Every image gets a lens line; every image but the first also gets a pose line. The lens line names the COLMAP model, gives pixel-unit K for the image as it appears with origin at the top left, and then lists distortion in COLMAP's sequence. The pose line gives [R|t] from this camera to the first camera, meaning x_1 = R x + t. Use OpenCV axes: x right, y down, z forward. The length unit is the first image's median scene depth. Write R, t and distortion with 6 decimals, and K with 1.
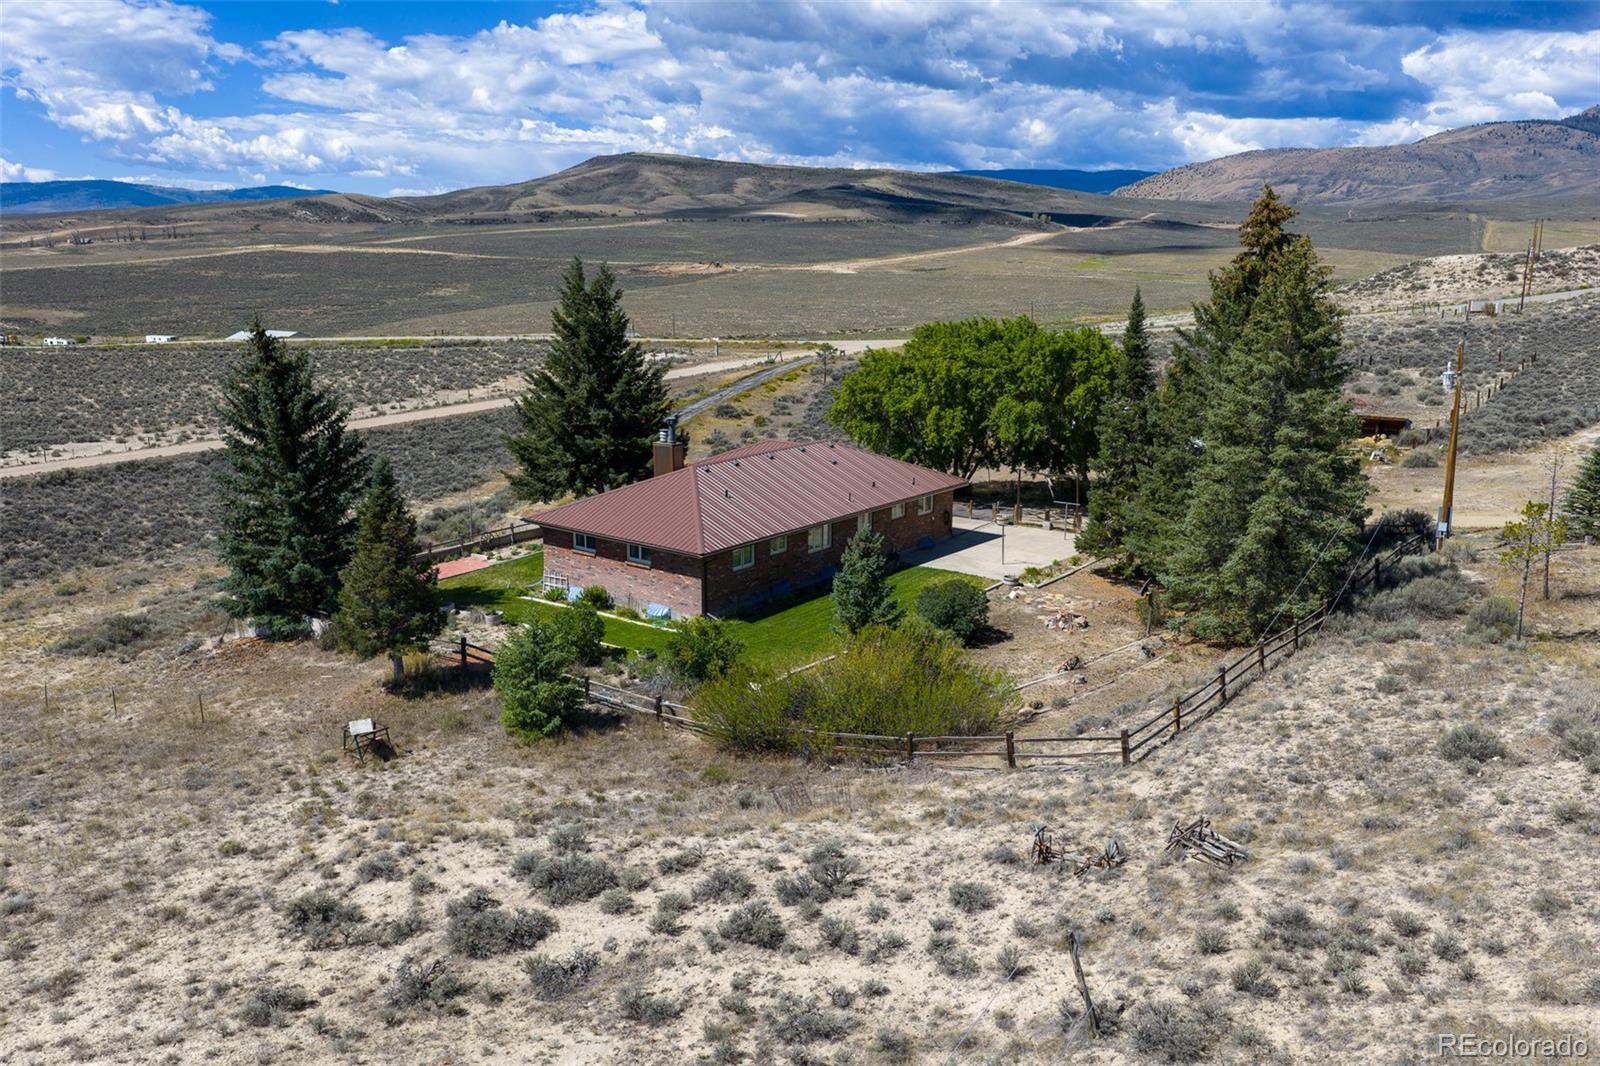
lens RADIAL K [[1292.1, 0, 793.9], [0, 1292.1, 589.8], [0, 0, 1]] dist [0.029002, -0.033787]
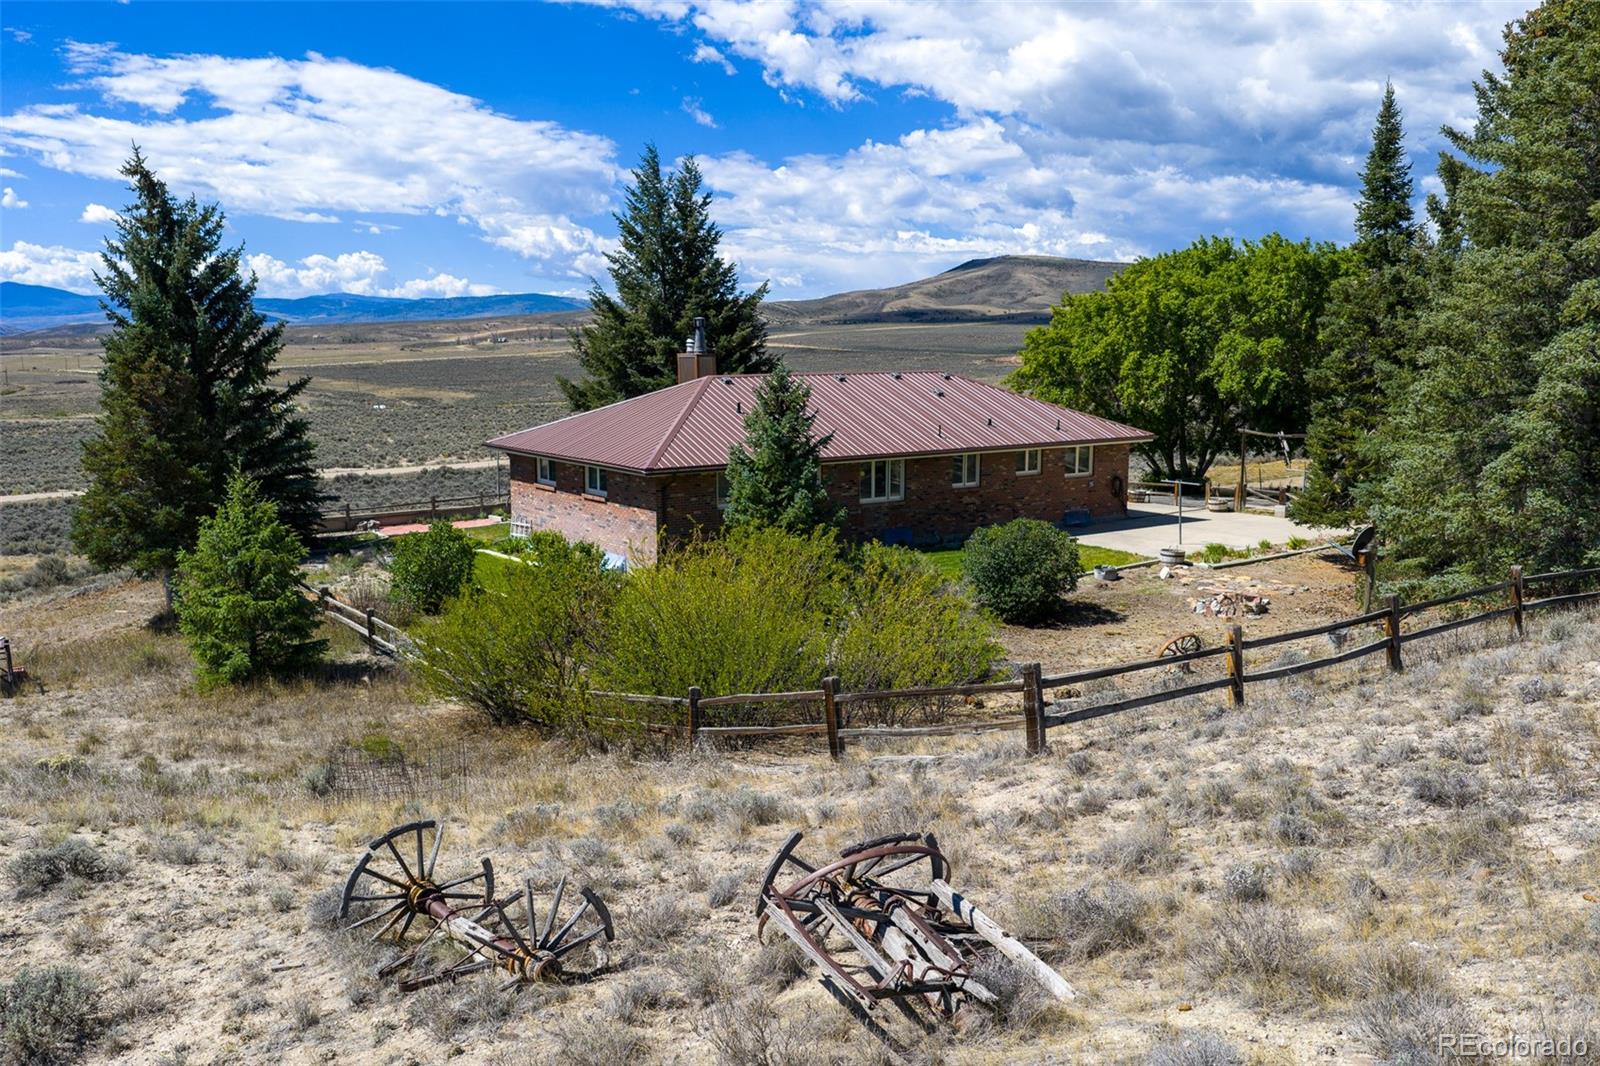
lens RADIAL K [[1292.1, 0, 823.6], [0, 1292.1, 567.2], [0, 0, 1]] dist [0.029002, -0.033787]
pose [[0.963716, 0.041378, -0.263701, 0.142042], [-0.067933, 0.993403, -0.092389, 0.057193], [0.258139, 0.106951, 0.960170, 0.284661]]
